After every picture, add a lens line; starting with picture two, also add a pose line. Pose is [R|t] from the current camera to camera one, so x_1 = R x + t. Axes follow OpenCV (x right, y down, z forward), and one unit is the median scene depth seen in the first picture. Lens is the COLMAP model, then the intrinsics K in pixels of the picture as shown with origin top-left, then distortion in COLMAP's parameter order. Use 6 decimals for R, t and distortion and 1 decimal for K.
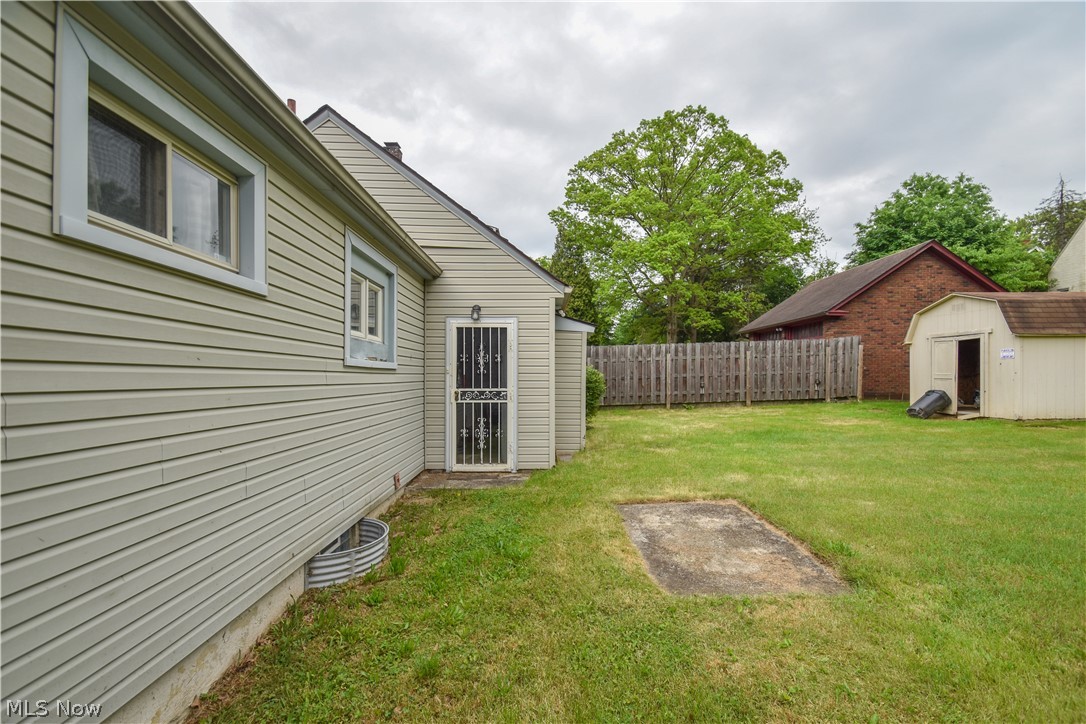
lens RADIAL K [[484.2, 0, 542.9], [0, 484.2, 378.1], [0, 0, 1]] dist [0.000300, -0.007673]
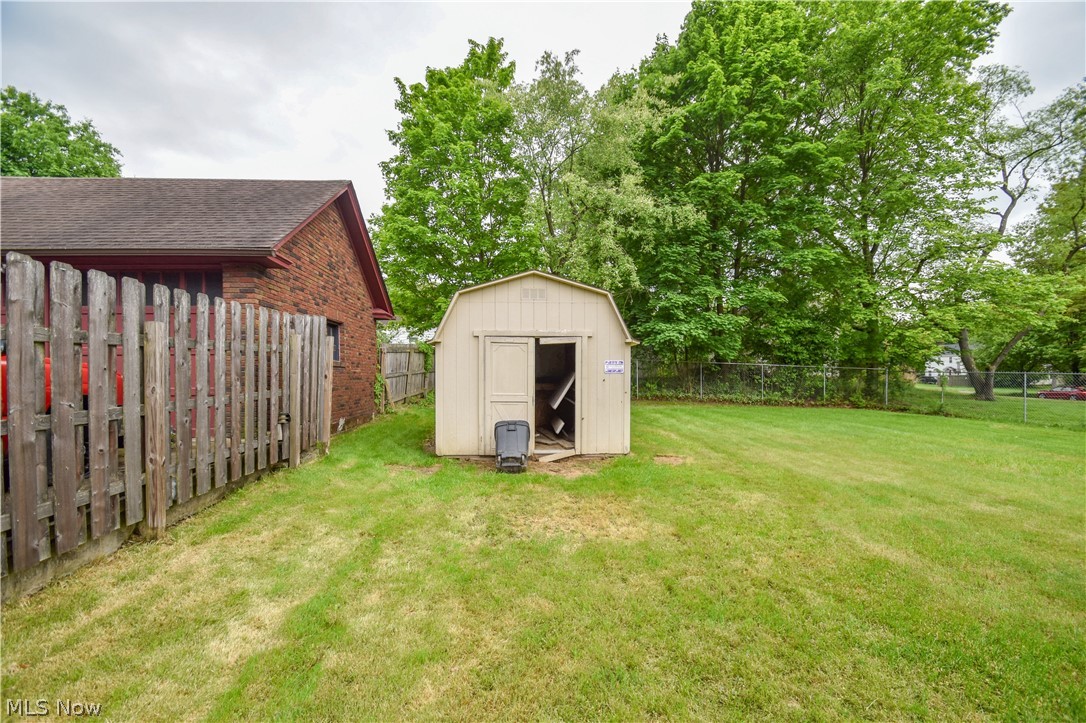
lens RADIAL K [[484.2, 0, 541.5], [0, 484.2, 370.5], [0, 0, 1]] dist [0.000300, -0.007673]
pose [[-0.074863, 0.015516, 0.997073, 0.153608], [0.009743, 0.999843, -0.014827, -0.024272], [-0.997146, 0.008604, -0.075003, 0.813722]]
